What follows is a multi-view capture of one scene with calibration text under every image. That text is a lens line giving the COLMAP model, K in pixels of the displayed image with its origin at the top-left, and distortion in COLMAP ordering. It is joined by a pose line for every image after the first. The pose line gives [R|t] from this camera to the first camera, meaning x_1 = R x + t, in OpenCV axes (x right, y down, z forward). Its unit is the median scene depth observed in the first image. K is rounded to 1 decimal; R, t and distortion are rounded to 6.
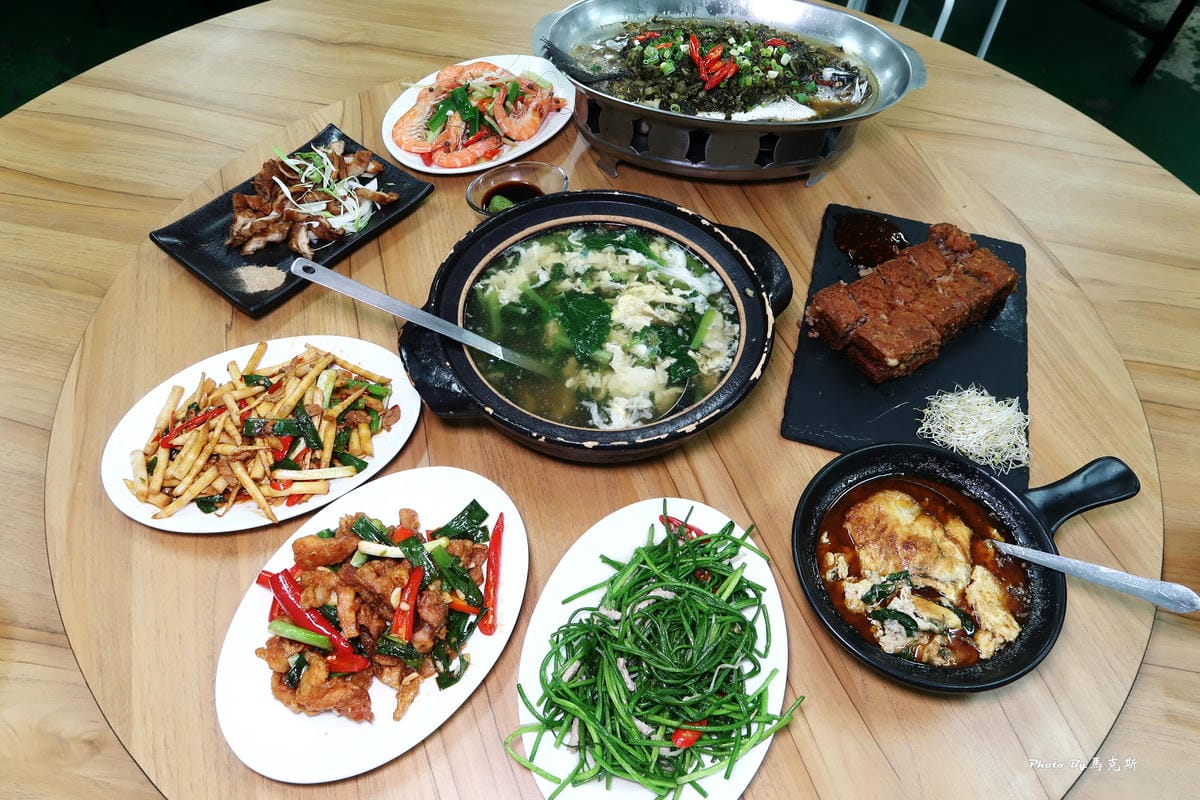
lens RADIAL K [[819.7, 0, 600.0], [0, 819.7, 400.0], [0, 0, 1]] dist [-0.028806, 0.005559]
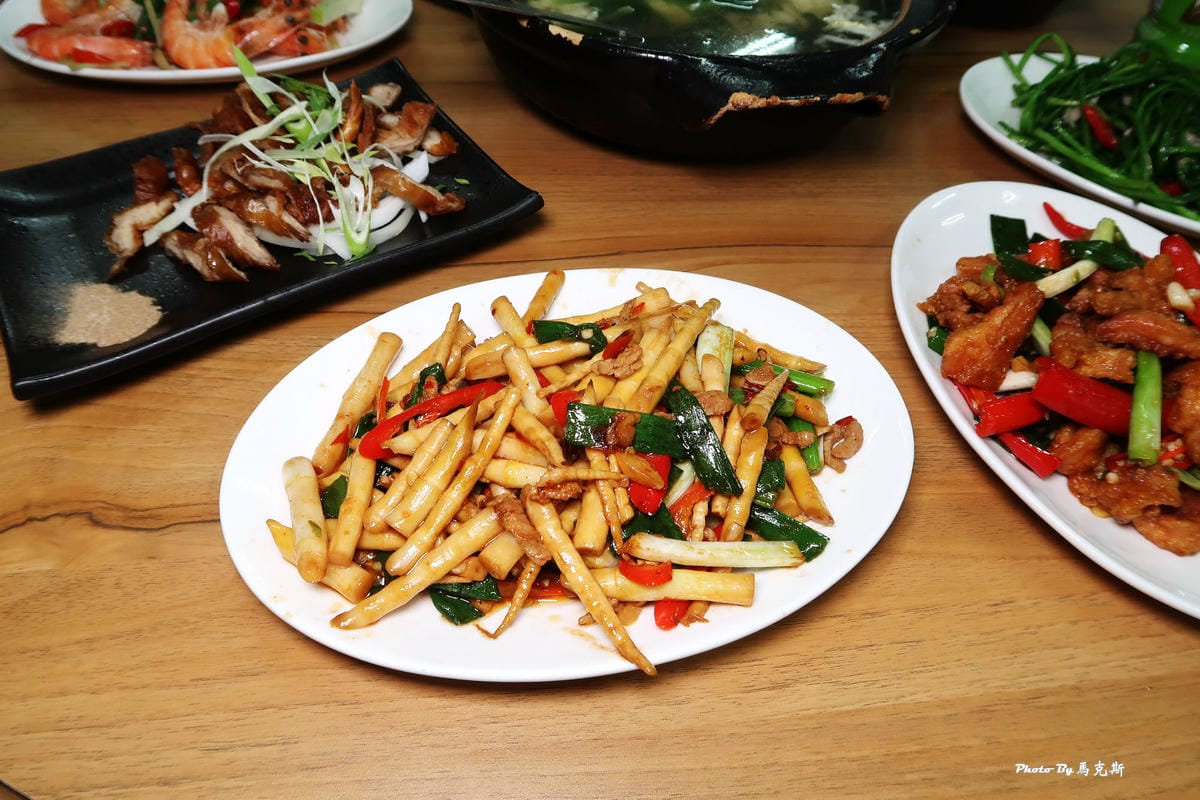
lens RADIAL K [[819.7, 0, 600.0], [0, 819.7, 400.0], [0, 0, 1]] dist [-0.028806, 0.005559]
pose [[0.993977, 0.086193, -0.067684, -0.390861], [-0.092727, 0.990636, -0.100212, 0.061628], [0.058413, 0.105884, 0.992661, 0.581607]]
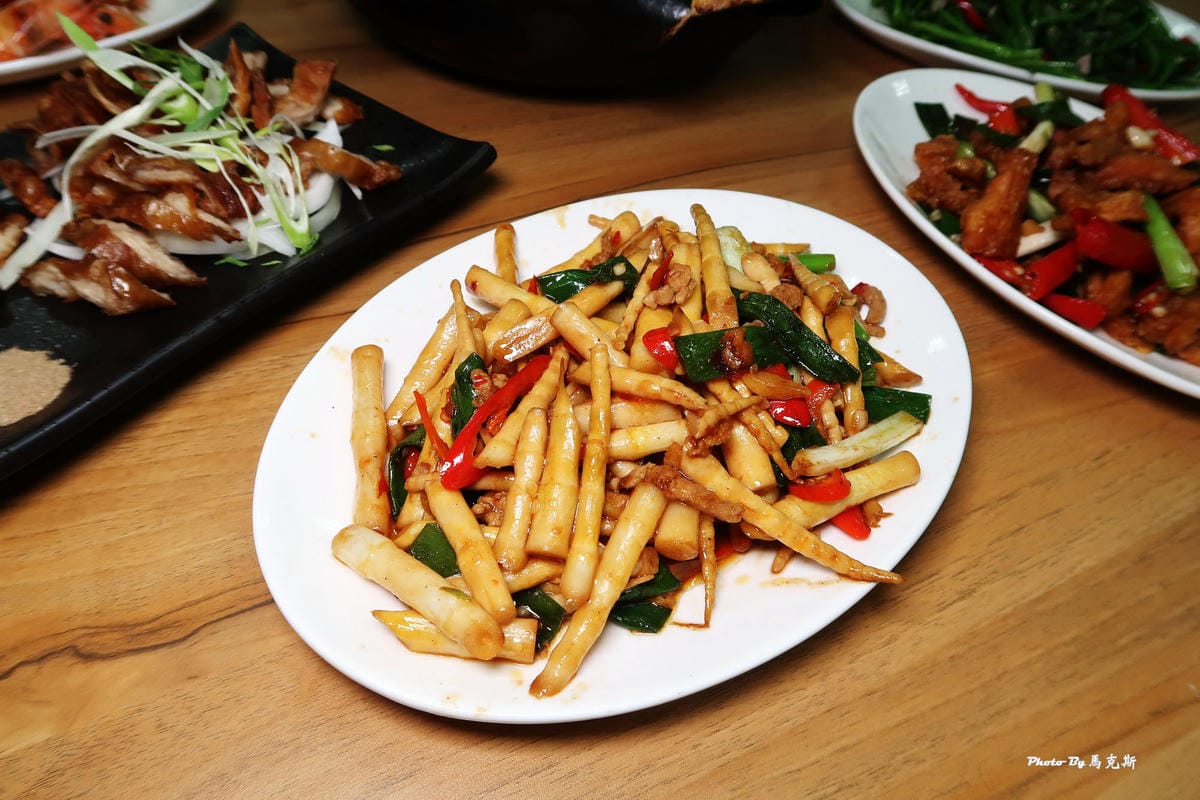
lens RADIAL K [[819.7, 0, 600.0], [0, 819.7, 400.0], [0, 0, 1]] dist [-0.028806, 0.005559]
pose [[0.933800, -0.247076, 0.258789, -0.563942], [0.268380, 0.962018, -0.049931, 0.057306], [-0.236623, 0.116079, 0.964642, 0.663471]]
